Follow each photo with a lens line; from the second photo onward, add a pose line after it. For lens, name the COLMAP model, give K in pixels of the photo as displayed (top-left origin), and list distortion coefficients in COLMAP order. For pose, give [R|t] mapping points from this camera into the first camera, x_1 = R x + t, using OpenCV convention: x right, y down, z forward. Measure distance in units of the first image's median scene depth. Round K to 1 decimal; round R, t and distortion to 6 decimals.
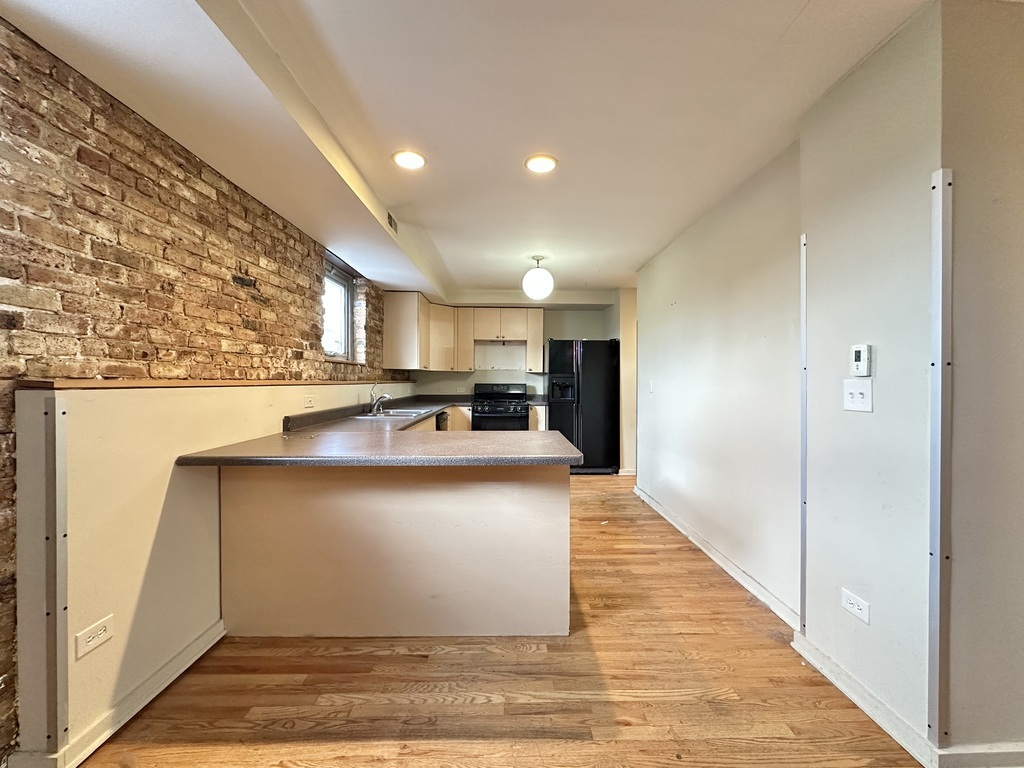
lens RADIAL K [[408.1, 0, 511.9], [0, 408.1, 381.3], [0, 0, 1]] dist [0.000408, 0.000050]
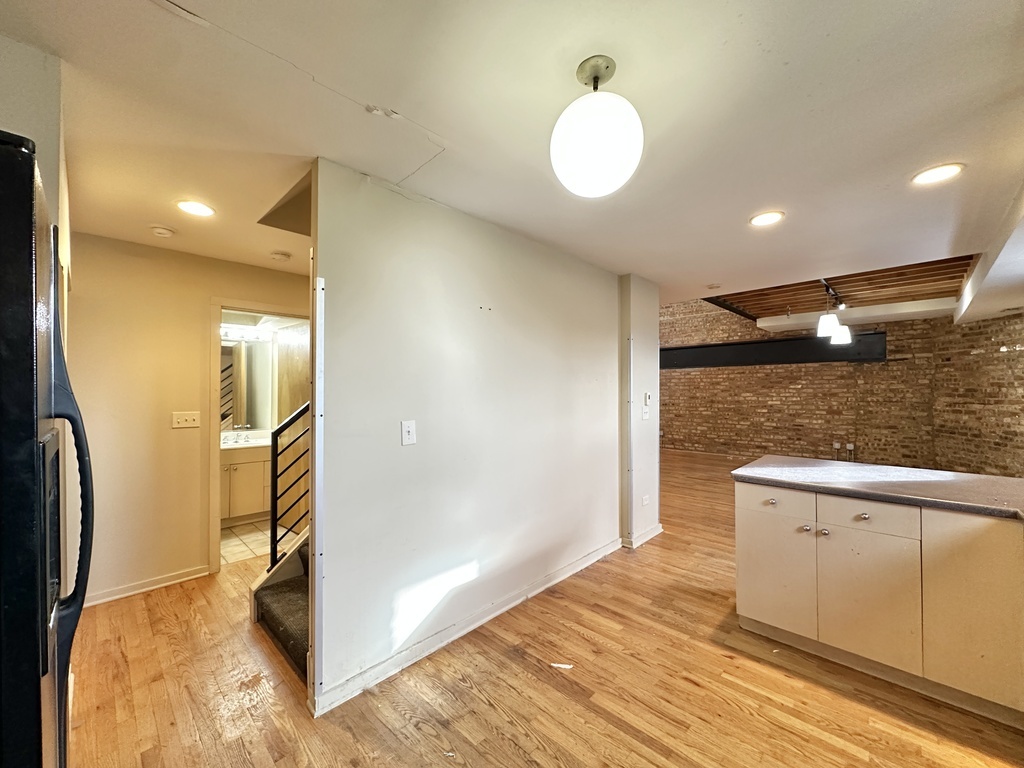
lens RADIAL K [[408.1, 0, 517.3], [0, 408.1, 384.9], [0, 0, 1]] dist [0.000408, 0.000050]
pose [[-0.713150, 0.007575, 0.700971, -0.203459], [0.001945, 0.999959, -0.008828, -0.072284], [-0.701009, -0.004932, -0.713135, 2.161167]]
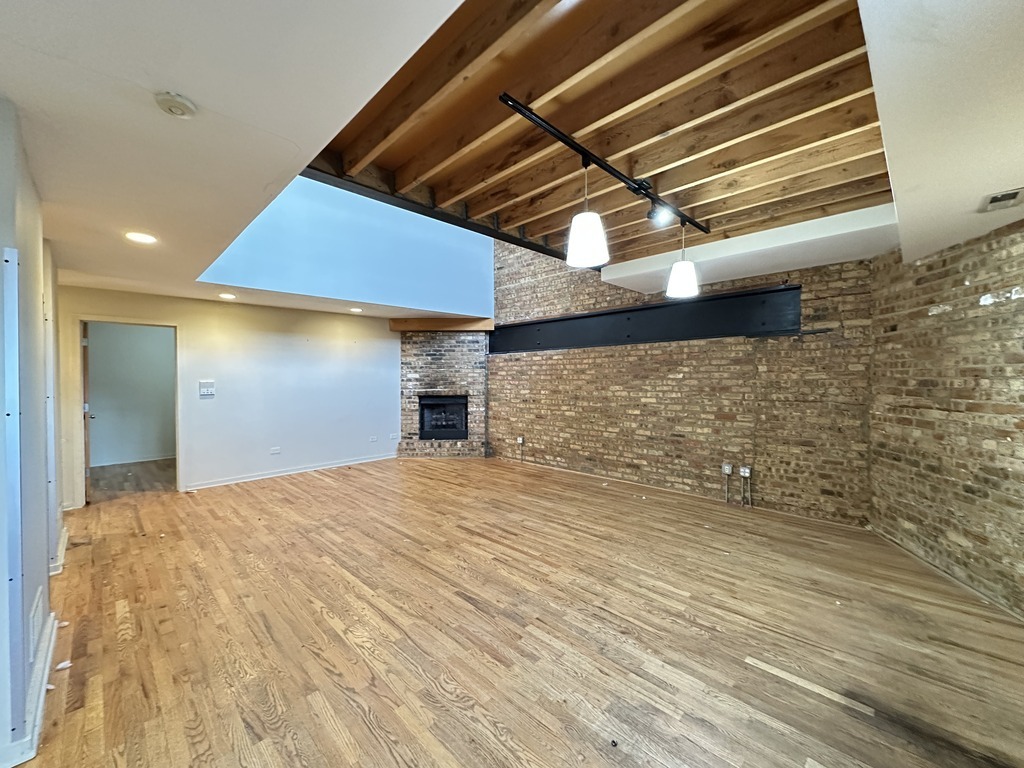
lens RADIAL K [[408.1, 0, 514.9], [0, 408.1, 384.0], [0, 0, 1]] dist [0.000408, 0.000050]
pose [[-0.702325, -0.009829, 0.711788, -0.421994], [0.001810, 0.999877, 0.015593, -0.076821], [-0.711854, 0.012239, -0.702221, 0.437343]]
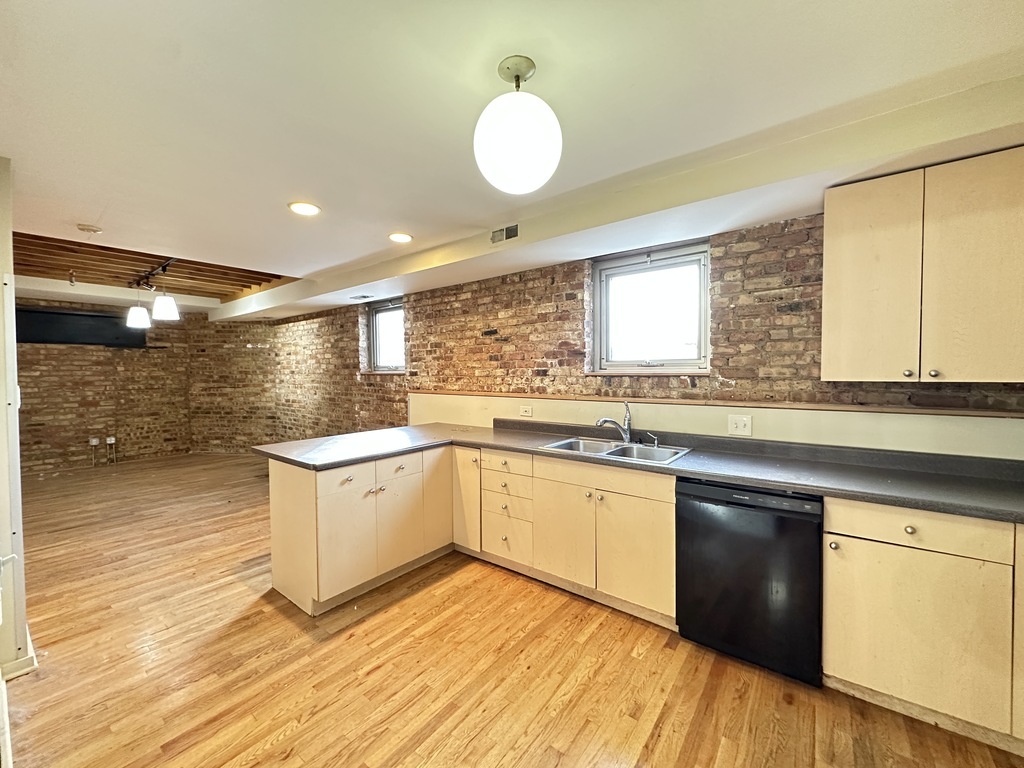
lens RADIAL K [[408.1, 0, 507.1], [0, 408.1, 382.4], [0, 0, 1]] dist [0.000408, 0.000050]
pose [[-0.627518, 0.020554, -0.778331, 0.579661], [0.003321, 0.999713, 0.023723, -0.079127], [0.778595, 0.012301, -0.627406, 2.044459]]
